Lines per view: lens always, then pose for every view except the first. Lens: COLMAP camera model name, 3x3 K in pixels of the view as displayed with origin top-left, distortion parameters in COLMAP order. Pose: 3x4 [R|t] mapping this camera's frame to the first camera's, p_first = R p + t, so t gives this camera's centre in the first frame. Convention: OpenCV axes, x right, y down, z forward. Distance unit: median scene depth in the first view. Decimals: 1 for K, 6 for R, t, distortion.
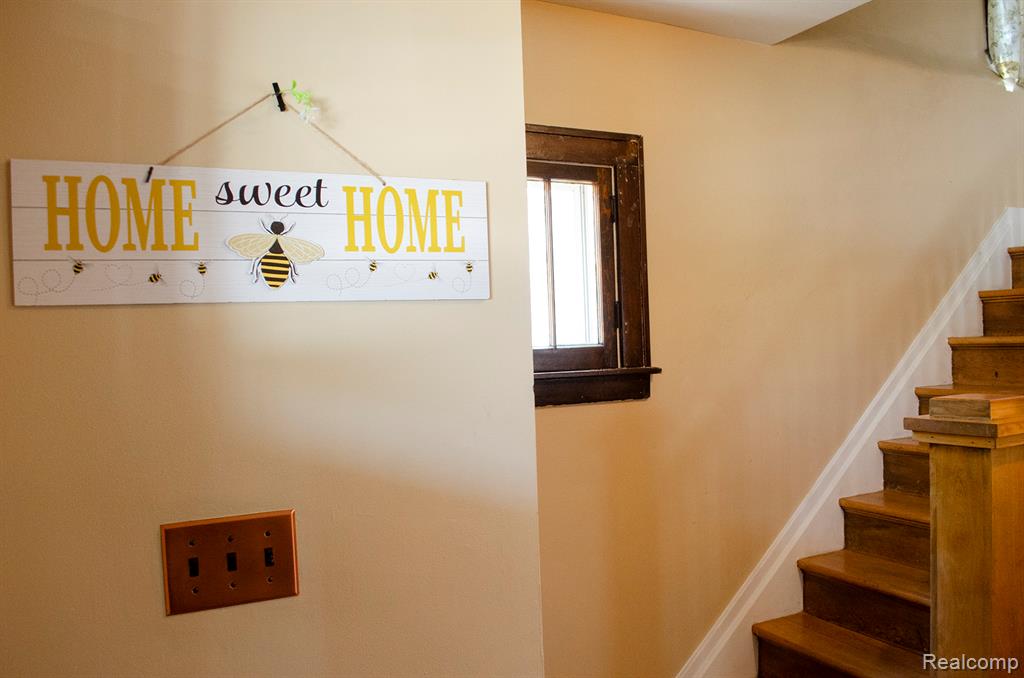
lens RADIAL K [[795.9, 0, 512.0], [0, 795.9, 339.0], [0, 0, 1]] dist [-0.072347, 0.002027]
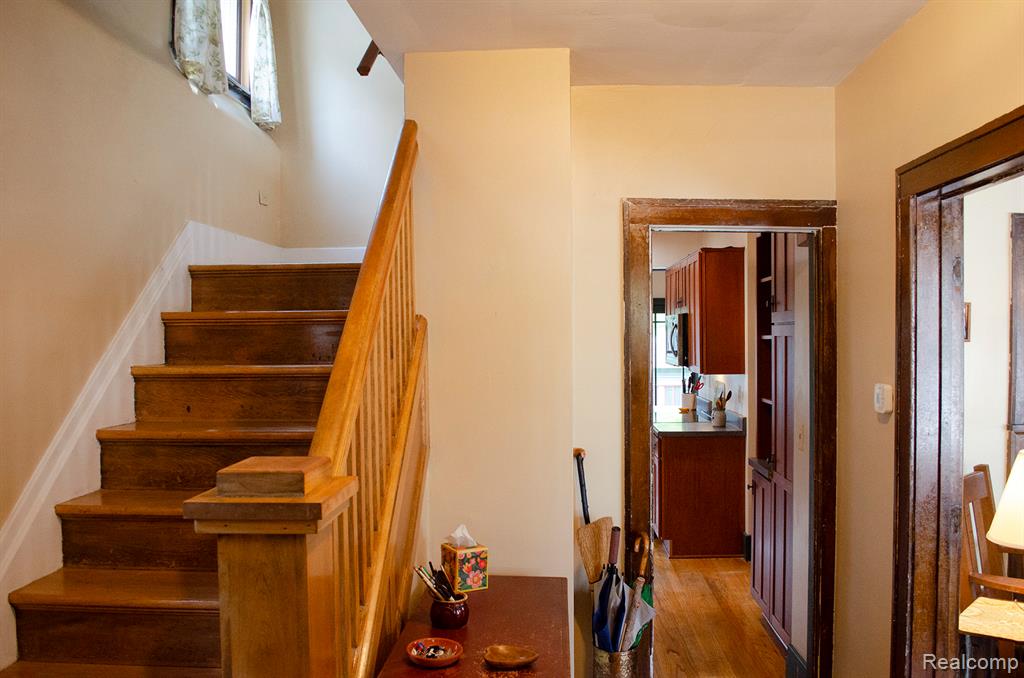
lens RADIAL K [[795.9, 0, 512.0], [0, 795.9, 339.0], [0, 0, 1]] dist [-0.072347, 0.002027]
pose [[0.466232, 0.012063, 0.884580, 0.006498], [-0.005610, 0.999927, -0.010679, -0.026118], [-0.884645, 0.000017, 0.466265, 0.254294]]
